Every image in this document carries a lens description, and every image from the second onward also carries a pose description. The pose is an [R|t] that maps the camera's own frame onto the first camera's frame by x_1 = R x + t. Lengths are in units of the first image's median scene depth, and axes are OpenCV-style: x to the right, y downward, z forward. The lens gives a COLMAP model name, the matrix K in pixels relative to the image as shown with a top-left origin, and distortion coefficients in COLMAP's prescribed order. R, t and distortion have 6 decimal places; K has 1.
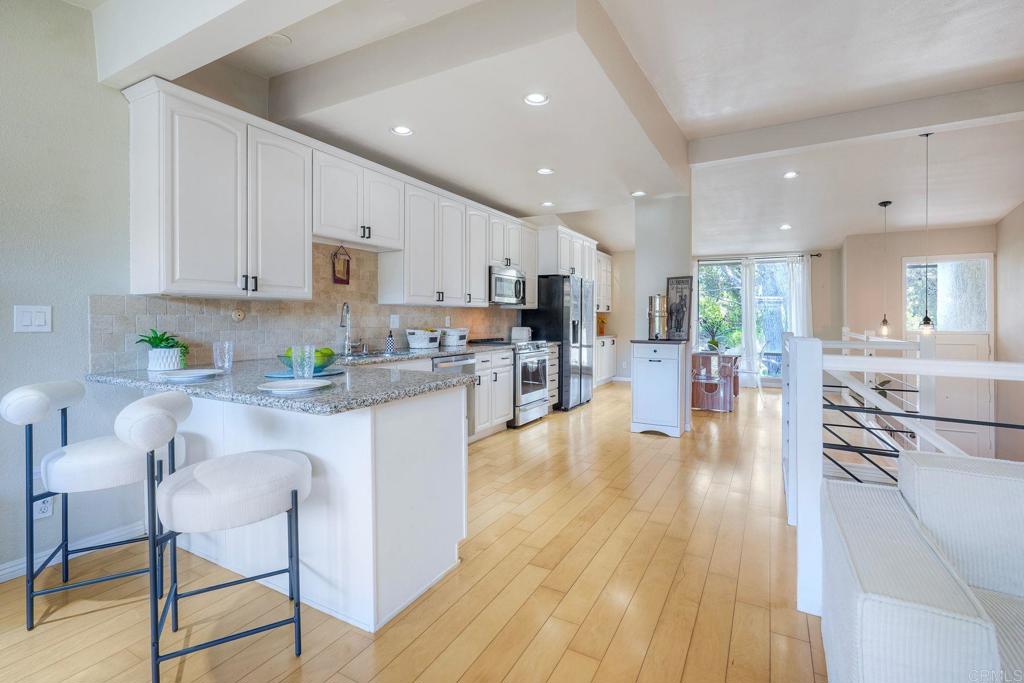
lens RADIAL K [[472.4, 0, 514.5], [0, 472.4, 342.5], [0, 0, 1]] dist [0.001435, 0.000206]
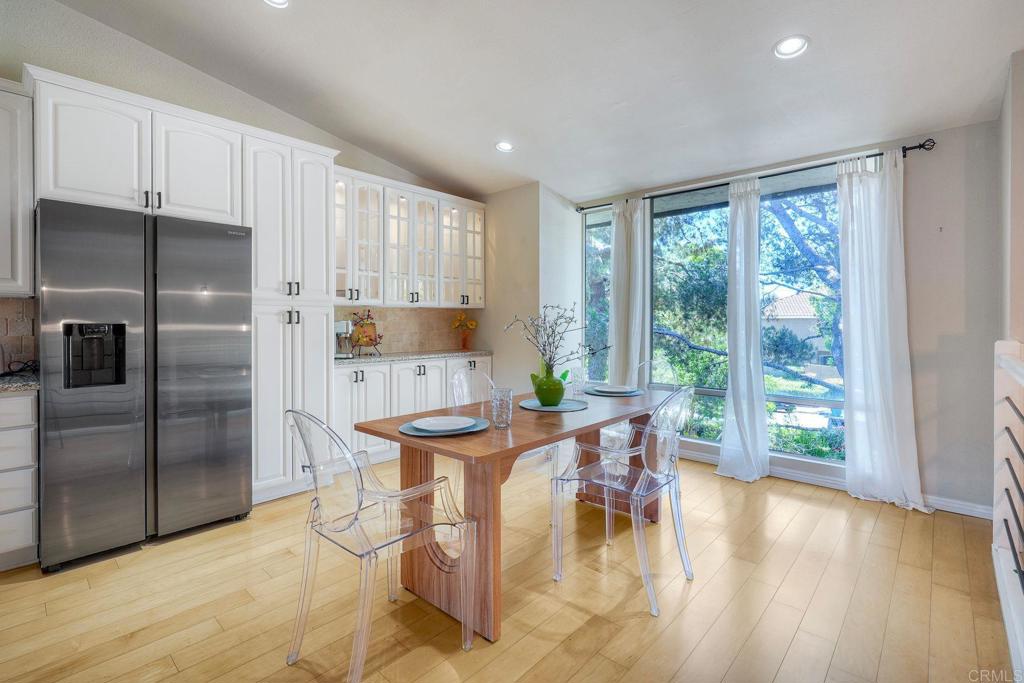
lens RADIAL K [[472.4, 0, 509.8], [0, 472.4, 345.0], [0, 0, 1]] dist [0.001435, 0.000206]
pose [[0.970976, 0.001510, -0.239173, 0.349590], [-0.003216, 0.999972, -0.006743, -0.018669], [0.239156, 0.007317, 0.970953, 0.471647]]
